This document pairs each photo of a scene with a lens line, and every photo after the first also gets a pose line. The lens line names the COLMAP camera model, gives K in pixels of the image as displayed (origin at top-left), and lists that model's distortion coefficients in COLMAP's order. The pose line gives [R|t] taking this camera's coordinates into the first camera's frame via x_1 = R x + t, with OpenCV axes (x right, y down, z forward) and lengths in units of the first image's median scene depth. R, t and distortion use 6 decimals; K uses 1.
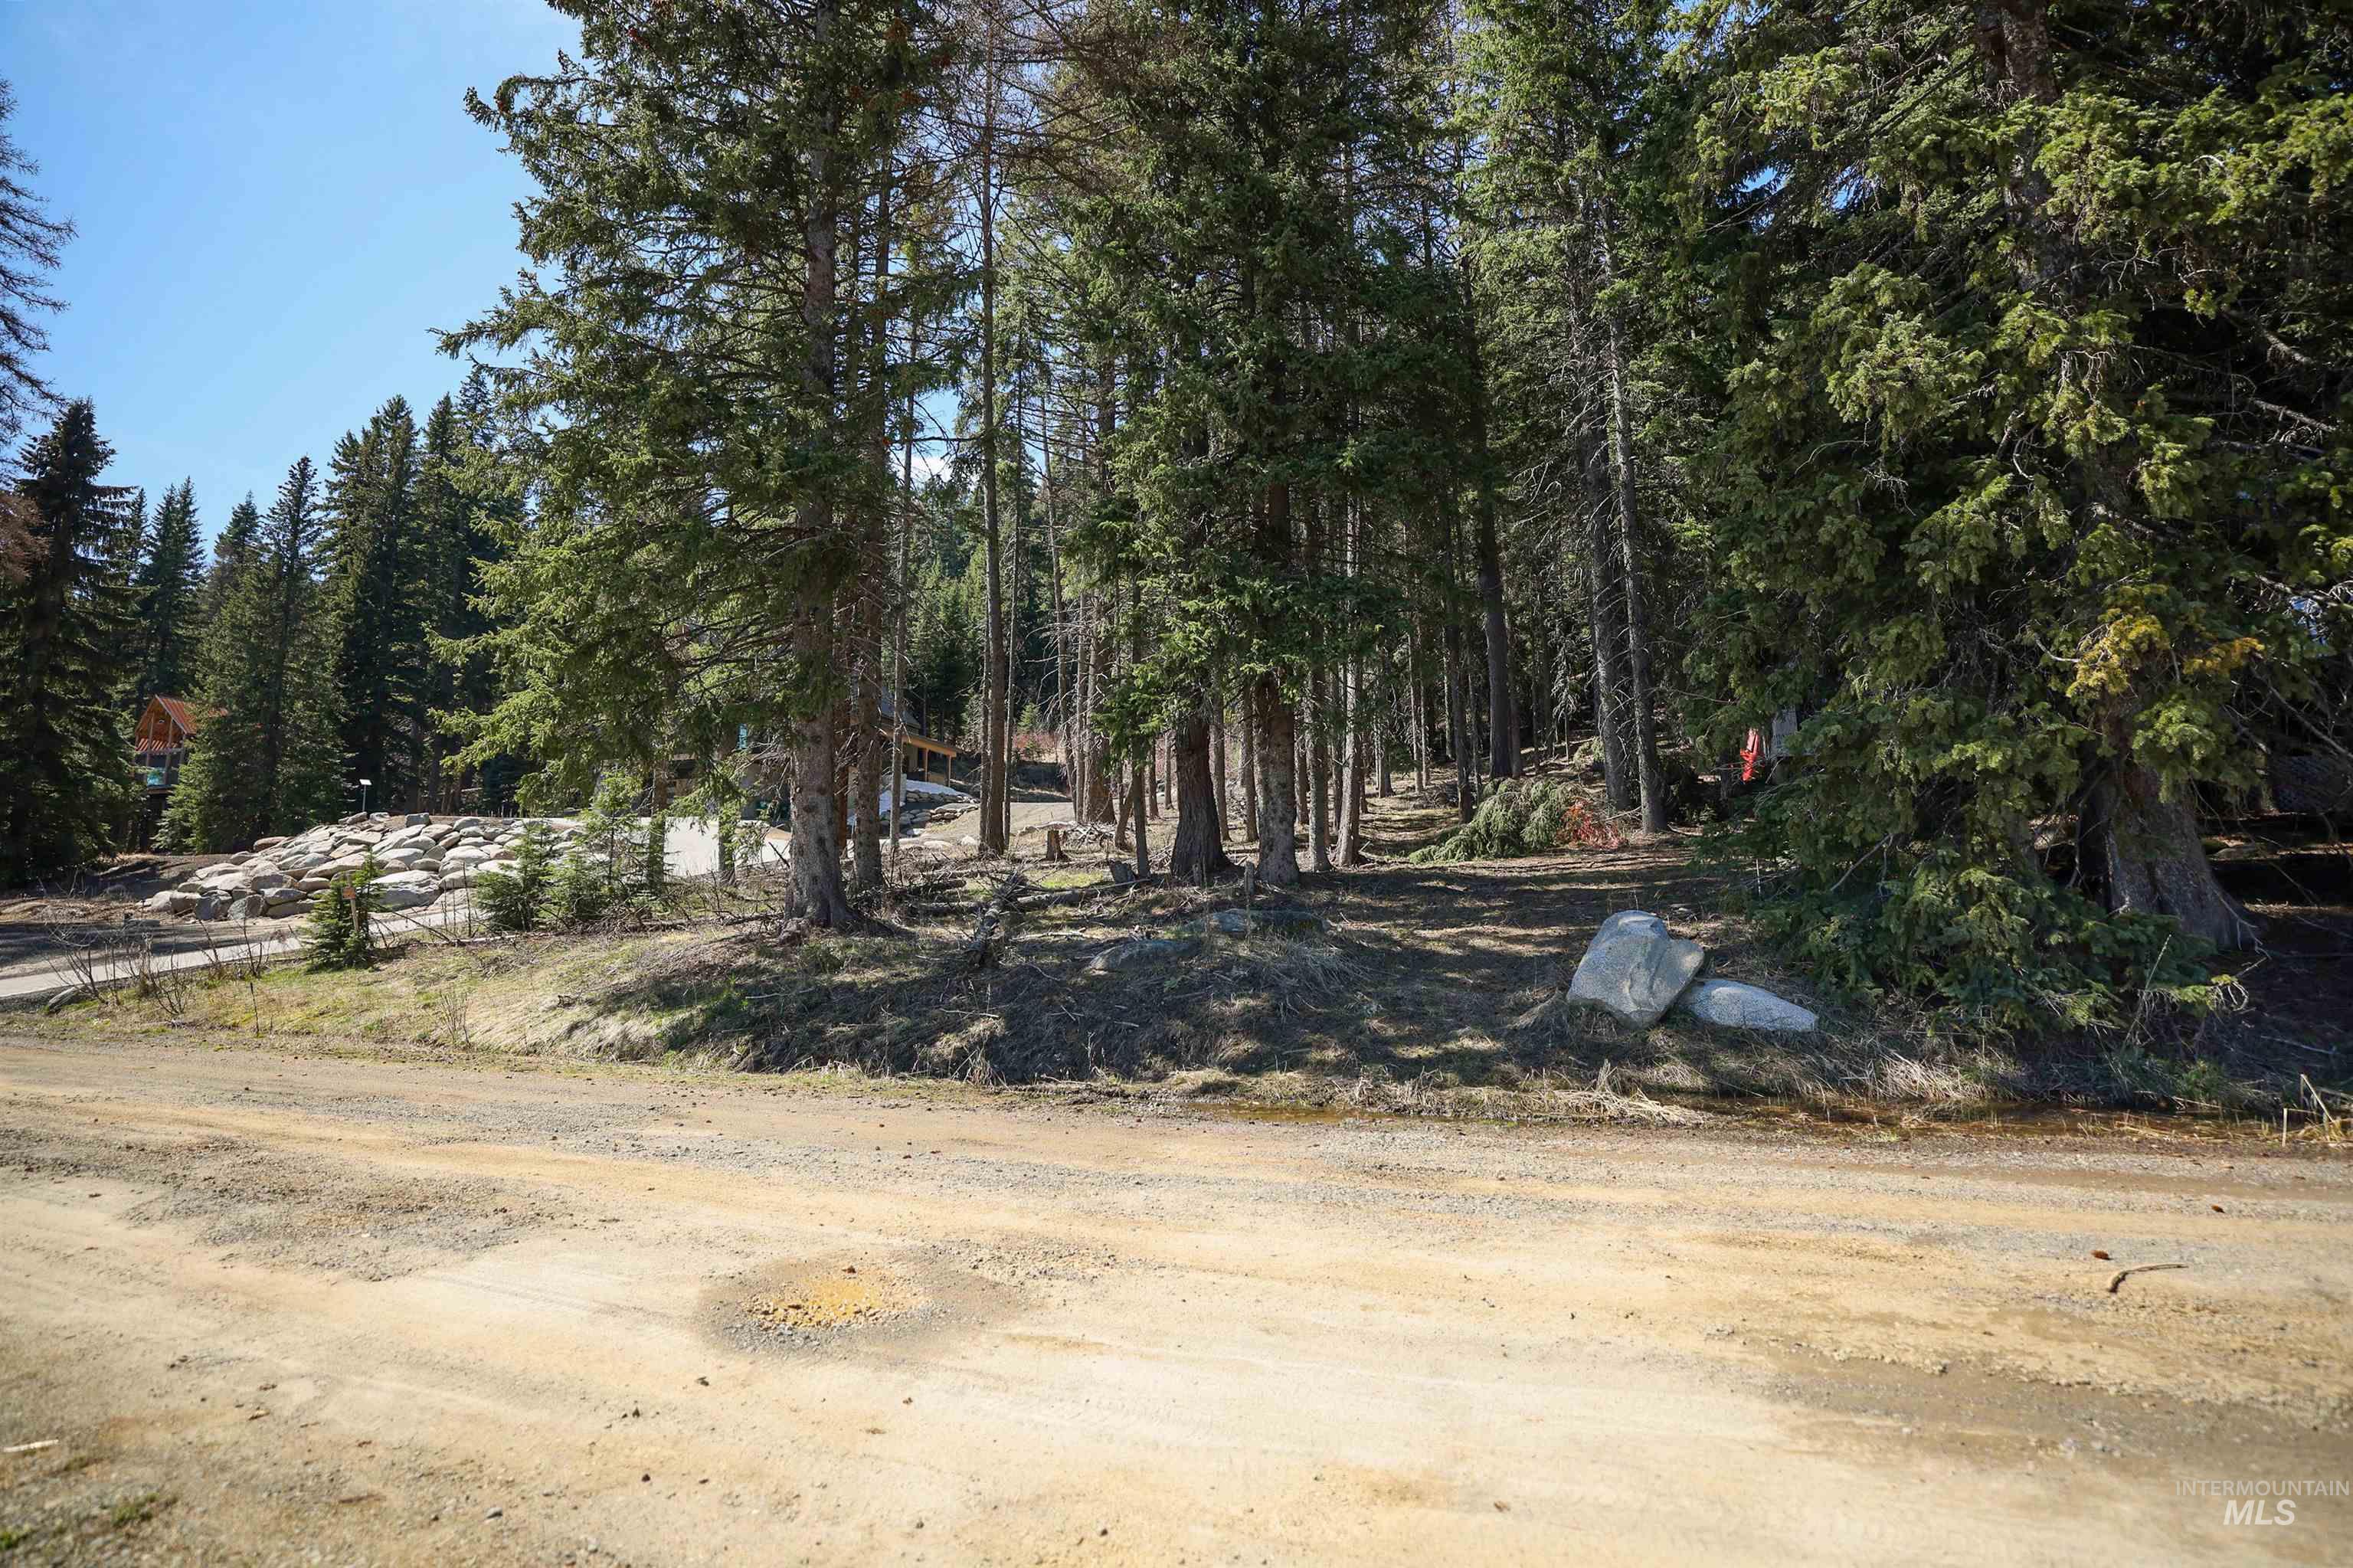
lens RADIAL K [[1015.8, 0, 1185.9], [0, 1015.8, 781.0], [0, 0, 1]] dist [-0.037965, 0.000404]
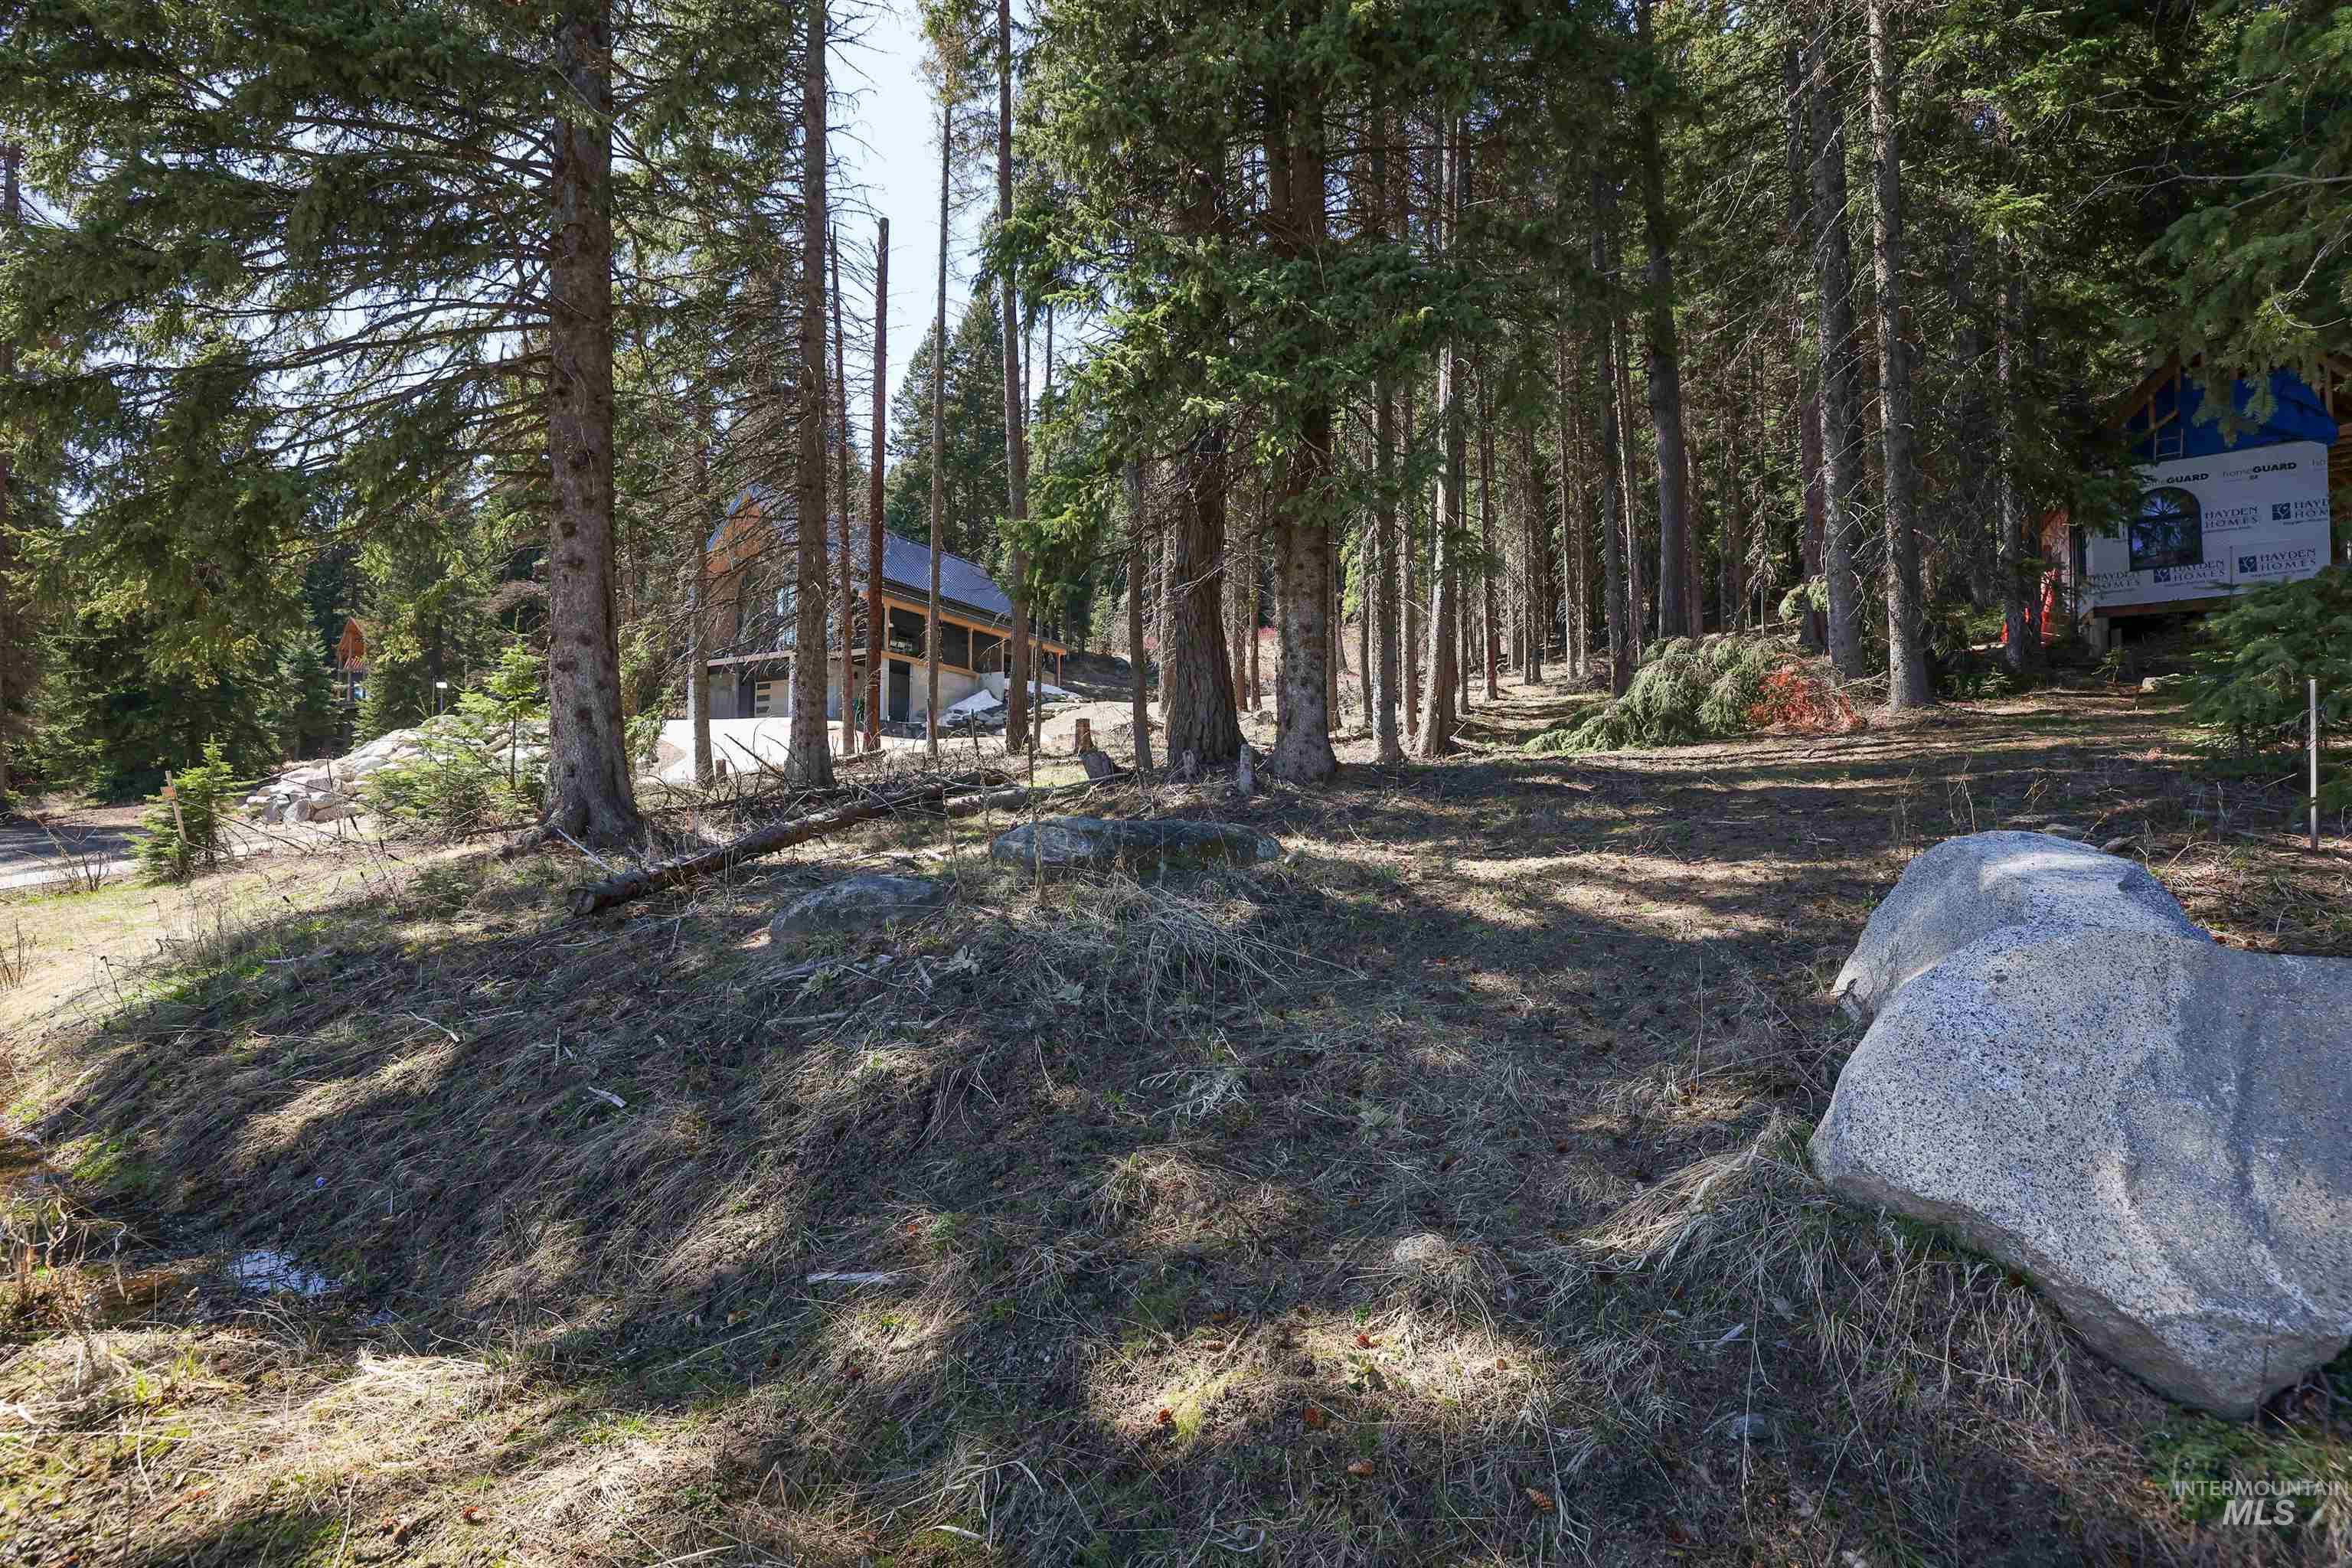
lens RADIAL K [[1015.3, 0, 1168.4], [0, 1015.3, 788.6], [0, 0, 1]] dist [-0.037965, 0.000404]
pose [[0.985839, 0.003363, -0.167663, 0.104565], [0.013137, 0.995177, 0.097209, 0.037074], [0.167181, -0.098035, 0.981040, 0.300124]]
